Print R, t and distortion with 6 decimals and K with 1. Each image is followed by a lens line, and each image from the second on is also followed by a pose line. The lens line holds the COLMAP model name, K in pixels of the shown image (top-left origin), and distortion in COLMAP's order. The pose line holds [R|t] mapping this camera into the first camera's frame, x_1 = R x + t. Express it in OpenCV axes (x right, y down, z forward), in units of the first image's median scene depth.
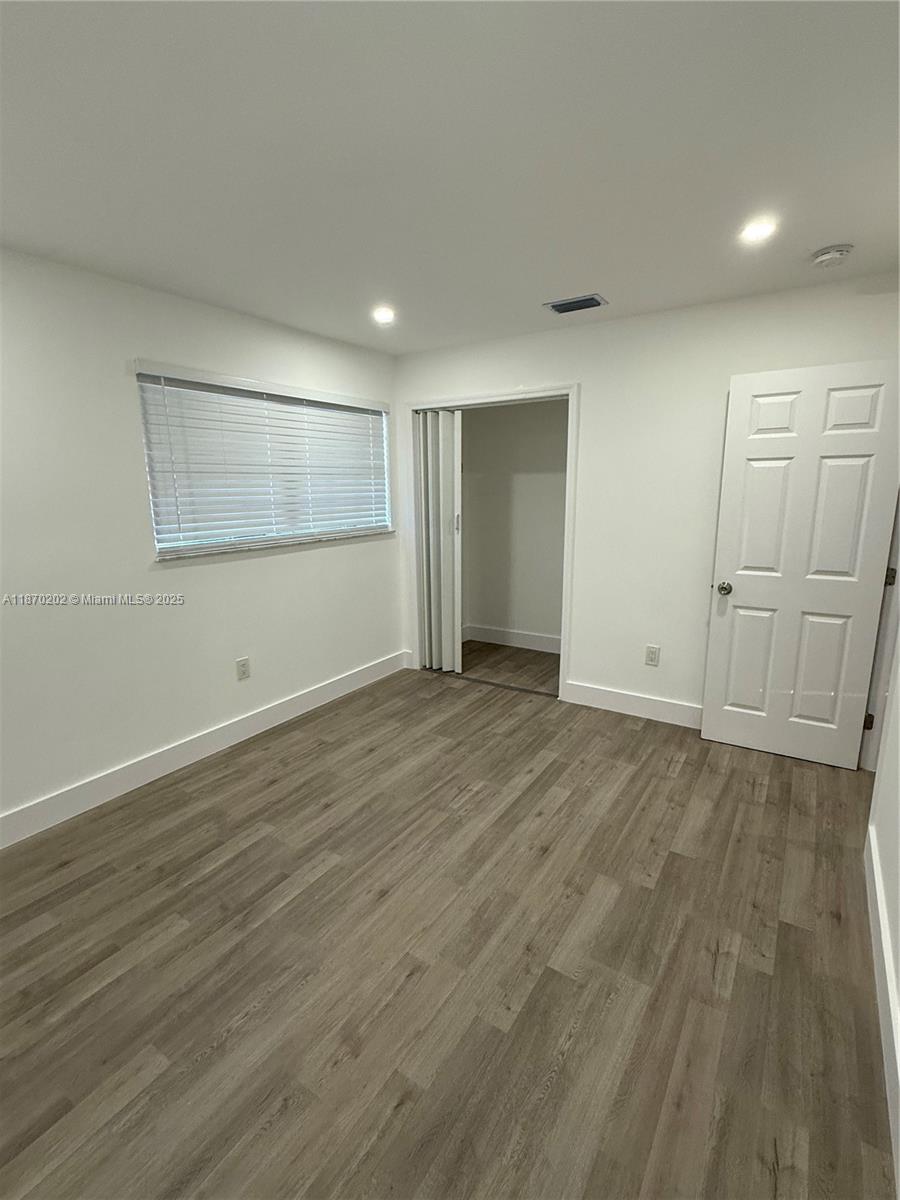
lens RADIAL K [[549.3, 0, 452.1], [0, 549.3, 603.0], [0, 0, 1]] dist [-0.001861, -0.000007]
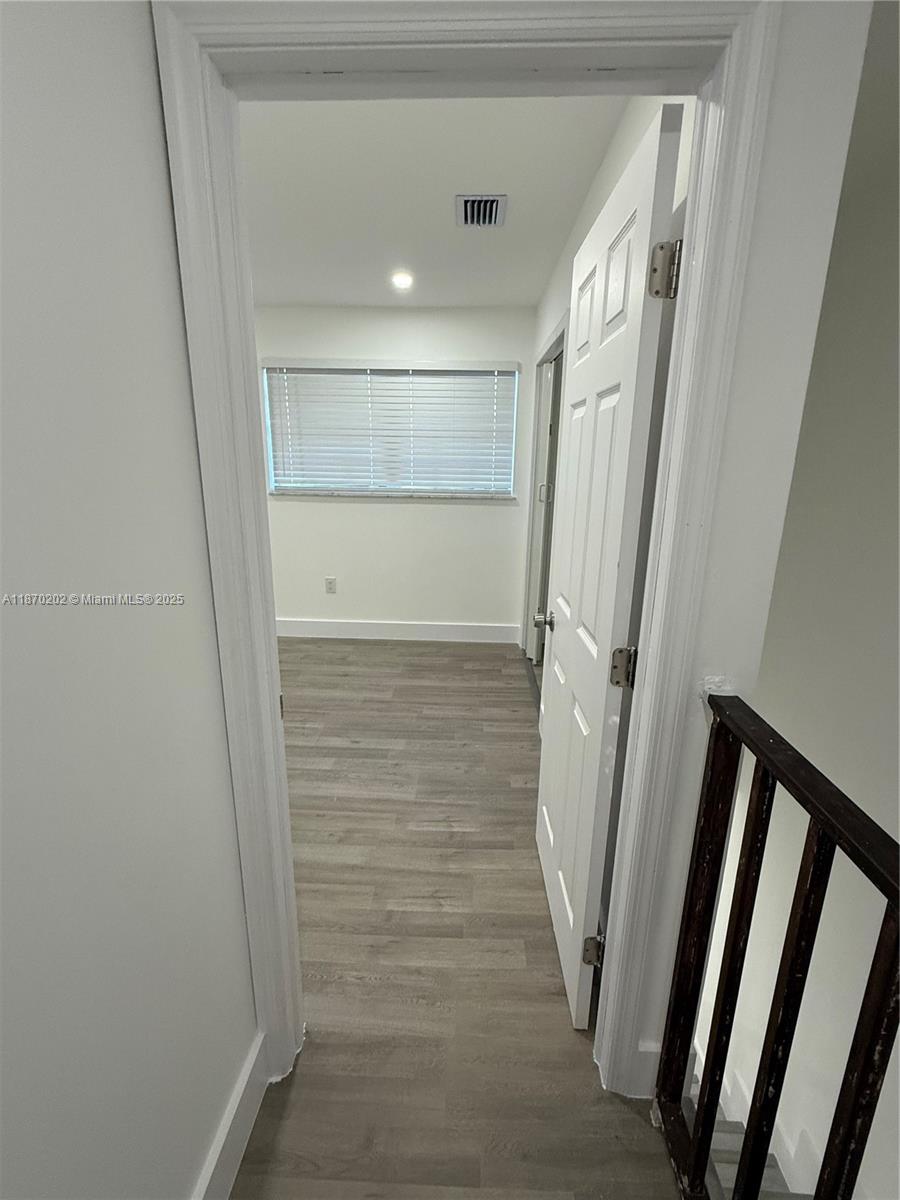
lens RADIAL K [[549.3, 0, 452.4], [0, 549.3, 602.6], [0, 0, 1]] dist [-0.001861, -0.000007]
pose [[0.514167, 0.247449, -0.821219, 0.997551], [-0.203073, 0.965376, 0.163742, -0.133743], [0.833303, 0.082576, 0.546614, 0.598388]]
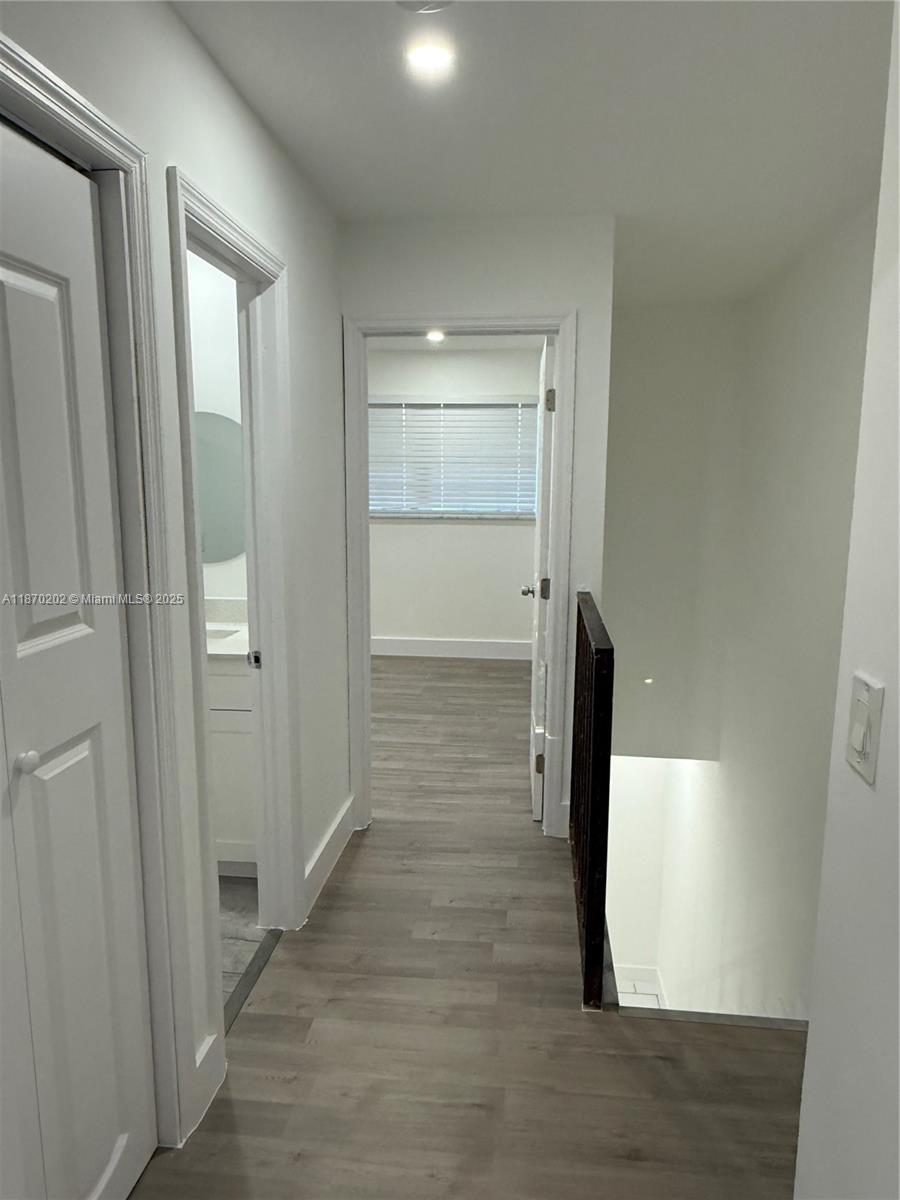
lens RADIAL K [[800.8, 0, 439.0], [0, 800.8, 604.7], [0, 0, 1]] dist [0.001910, 0.001536]
pose [[0.445964, 0.164430, -0.879818, 1.692476], [-0.203262, 0.975903, 0.079358, -0.083431], [0.871666, 0.143442, 0.468640, 0.256264]]
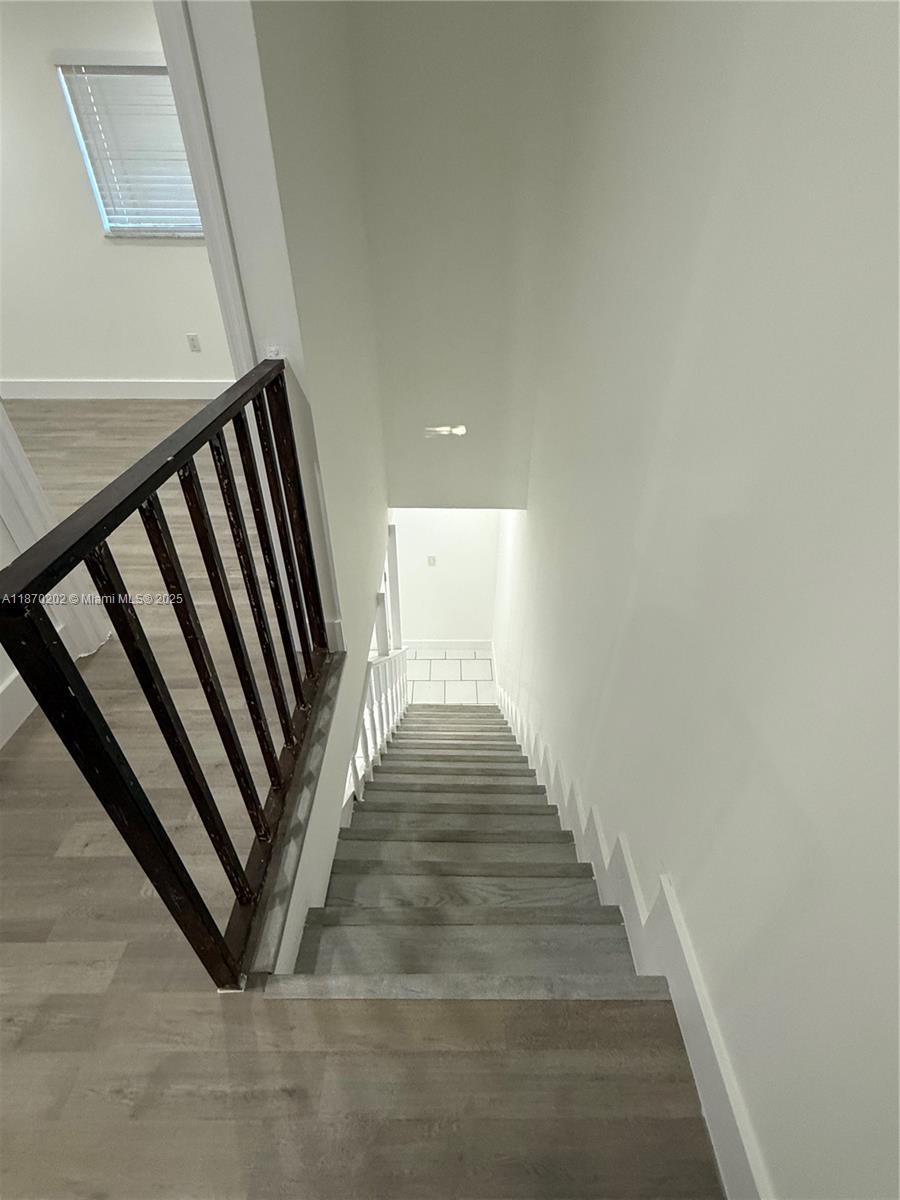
lens RADIAL K [[549.3, 0, 450.8], [0, 549.3, 606.6], [0, 0, 1]] dist [-0.001861, -0.000007]
pose [[0.548730, 0.514199, -0.659162, 1.346765], [-0.188345, 0.844239, 0.501784, -0.144988], [0.814507, -0.151194, 0.560106, 0.759745]]
